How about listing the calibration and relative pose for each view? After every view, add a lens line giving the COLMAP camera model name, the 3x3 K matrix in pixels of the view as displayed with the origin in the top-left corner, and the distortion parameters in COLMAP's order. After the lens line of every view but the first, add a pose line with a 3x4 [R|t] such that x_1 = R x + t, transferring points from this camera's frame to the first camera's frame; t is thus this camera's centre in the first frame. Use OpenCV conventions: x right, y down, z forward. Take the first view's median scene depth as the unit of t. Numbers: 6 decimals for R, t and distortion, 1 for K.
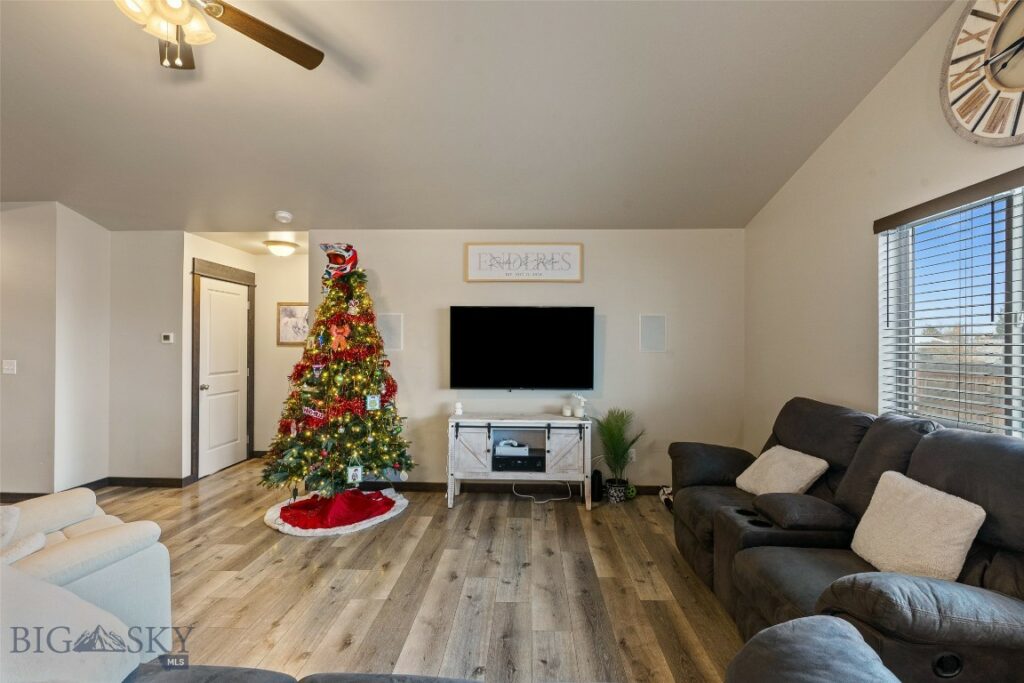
lens RADIAL K [[463.1, 0, 512.0], [0, 463.1, 341.5], [0, 0, 1]] dist [-0.002004, 0.000029]
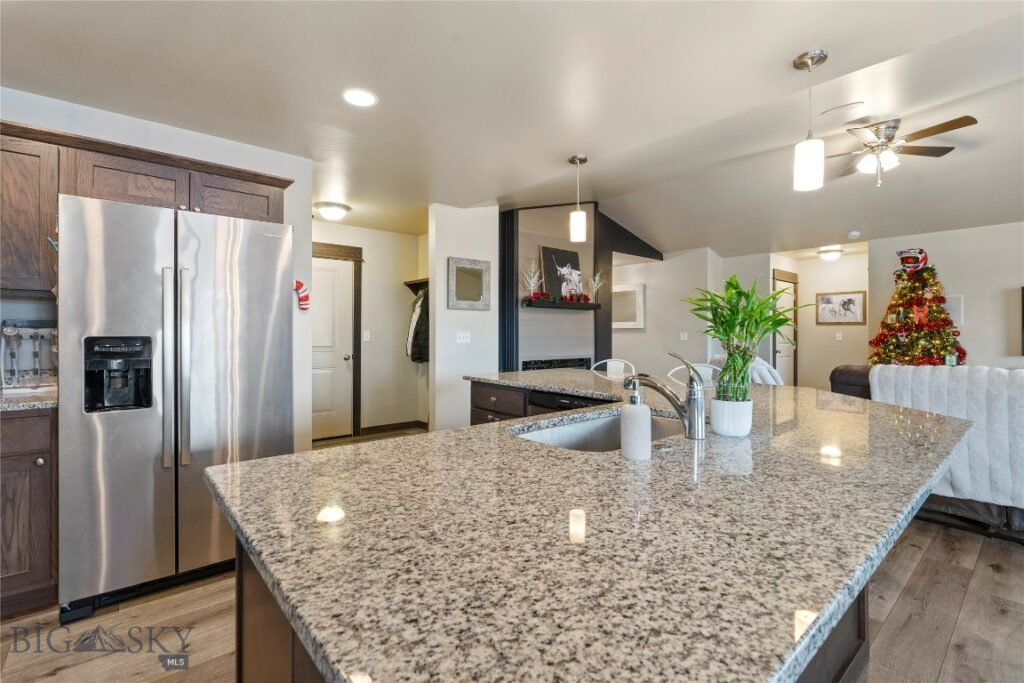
lens RADIAL K [[463.1, 0, 512.5], [0, 463.1, 331.3], [0, 0, 1]] dist [0.000858, 0.000371]
pose [[0.679451, -0.006904, -0.733688, -0.172291], [0.006637, 0.999973, -0.003263, 0.039778], [0.733691, -0.002652, 0.679479, -0.910280]]
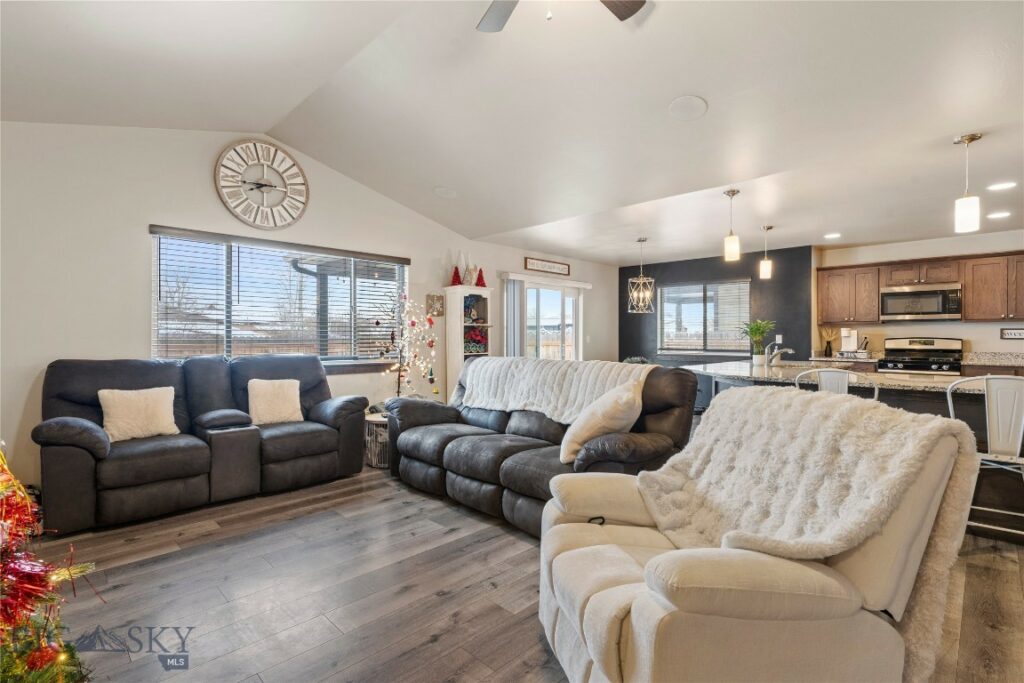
lens RADIAL K [[478.5, 0, 512.0], [0, 478.5, 341.5], [0, 0, 1]] dist [-0.000428, 0.000552]
pose [[-0.734969, -0.013741, 0.677961, -0.735262], [-0.009419, 0.999905, 0.010056, 0.051104], [-0.678035, 0.001005, -0.735029, 0.955261]]
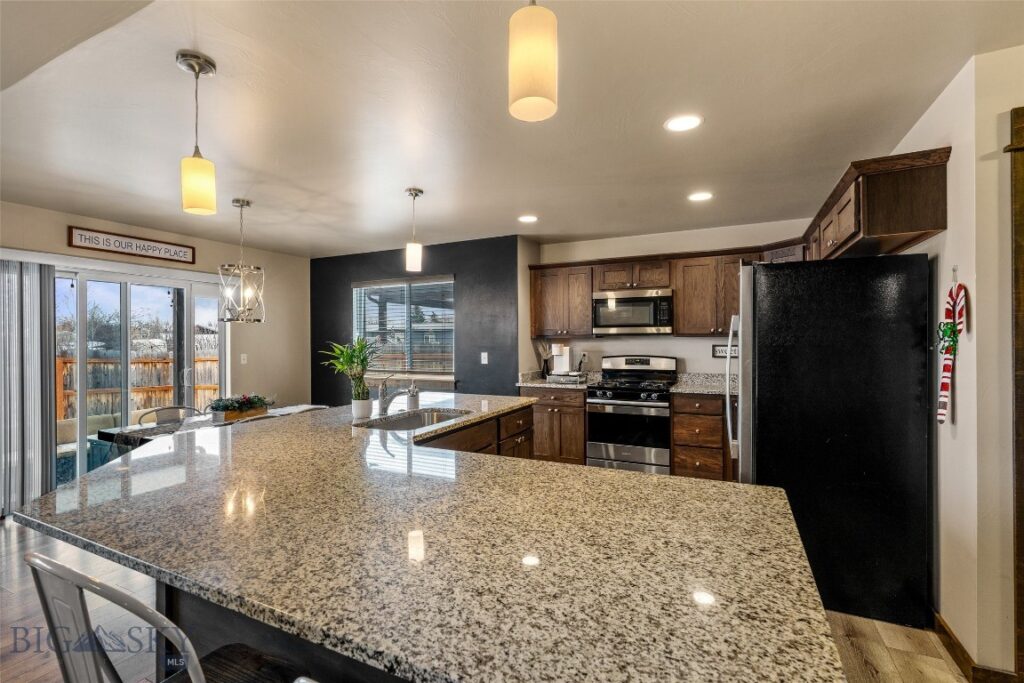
lens RADIAL K [[456.0, 0, 512.0], [0, 456.0, 341.5], [0, 0, 1]] dist [-0.002732, -0.000125]
pose [[-0.913663, -0.000428, 0.406473, -0.853482], [-0.001409, 0.999997, -0.002115, 0.004196], [-0.406470, -0.002505, -0.913661, 0.066857]]
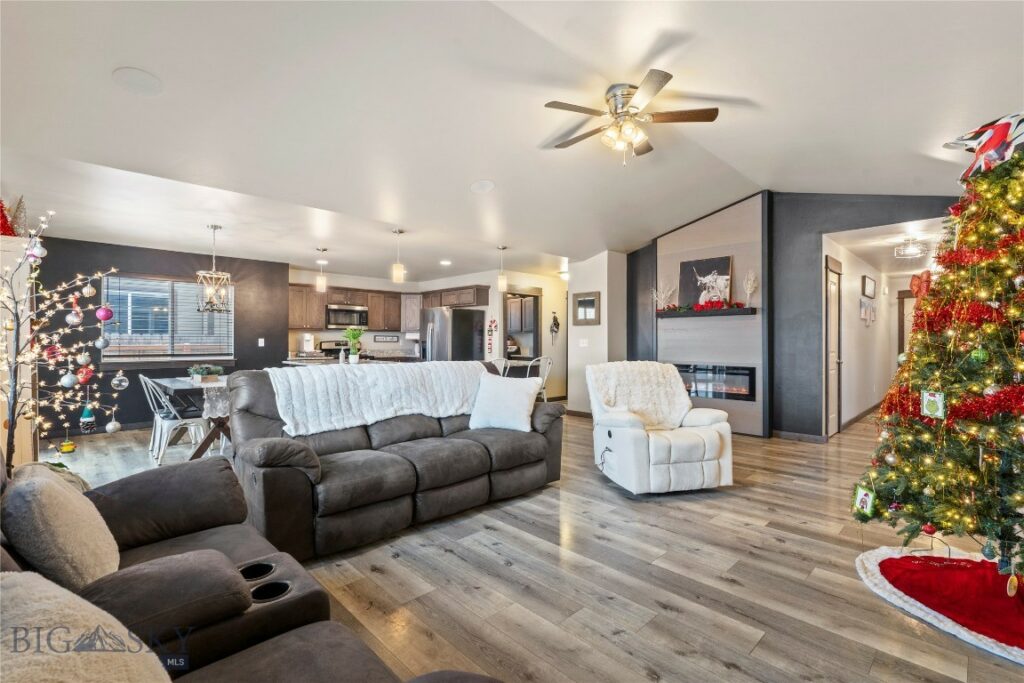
lens RADIAL K [[463.1, 0, 512.0], [0, 463.1, 341.5], [0, 0, 1]] dist [-0.002004, 0.000029]
pose [[-0.692407, -0.006100, -0.721482, 0.454417], [-0.000999, 0.999971, -0.007496, 0.060295], [0.721507, -0.004470, -0.692393, 1.019274]]
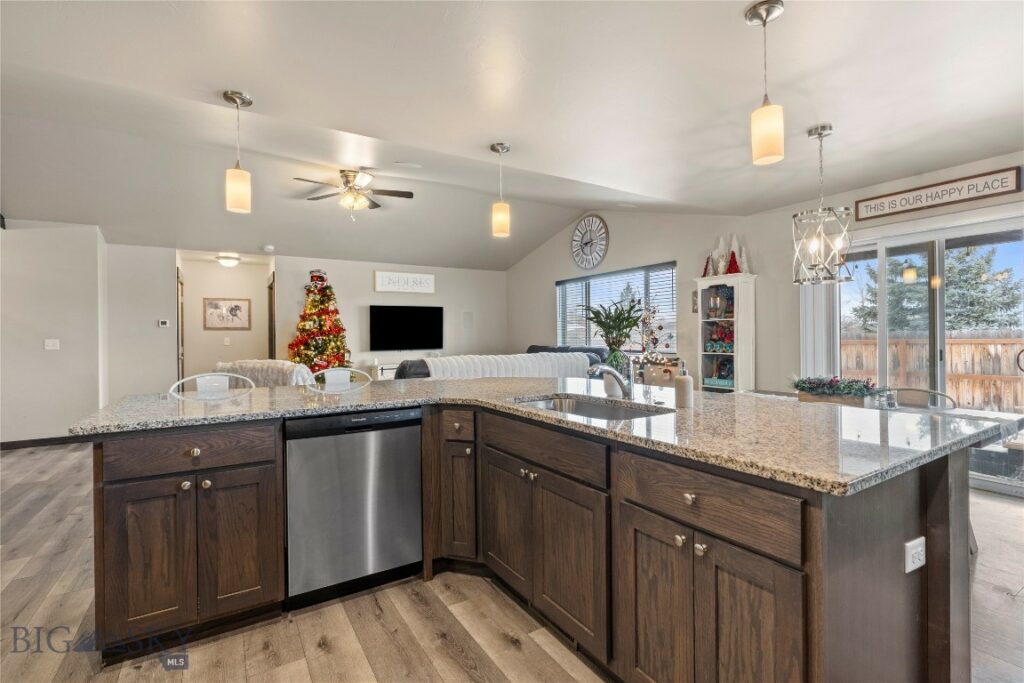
lens RADIAL K [[473.2, 0, 510.0], [0, 473.2, 332.5], [0, 0, 1]] dist [-0.003121, -0.000549]
pose [[0.833481, -0.011730, 0.552424, -0.807551], [0.012489, 0.999919, 0.002390, 0.036923], [-0.552408, 0.004908, 0.833560, -0.967742]]
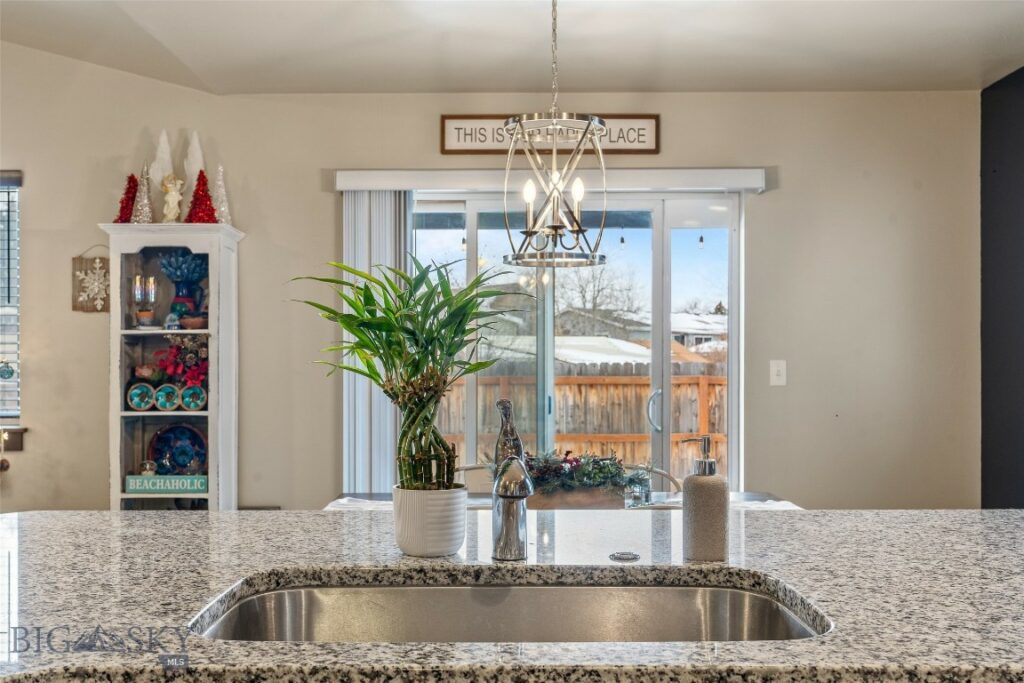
lens RADIAL K [[1032.6, 0, 511.8], [0, 1032.6, 364.6], [0, 0, 1]] dist [-0.002581, -0.001945]
pose [[-0.033760, -0.006956, 0.999406, -0.790227], [-0.005086, 0.999964, 0.006788, 0.039920], [-0.999417, -0.004854, -0.033794, -0.527304]]
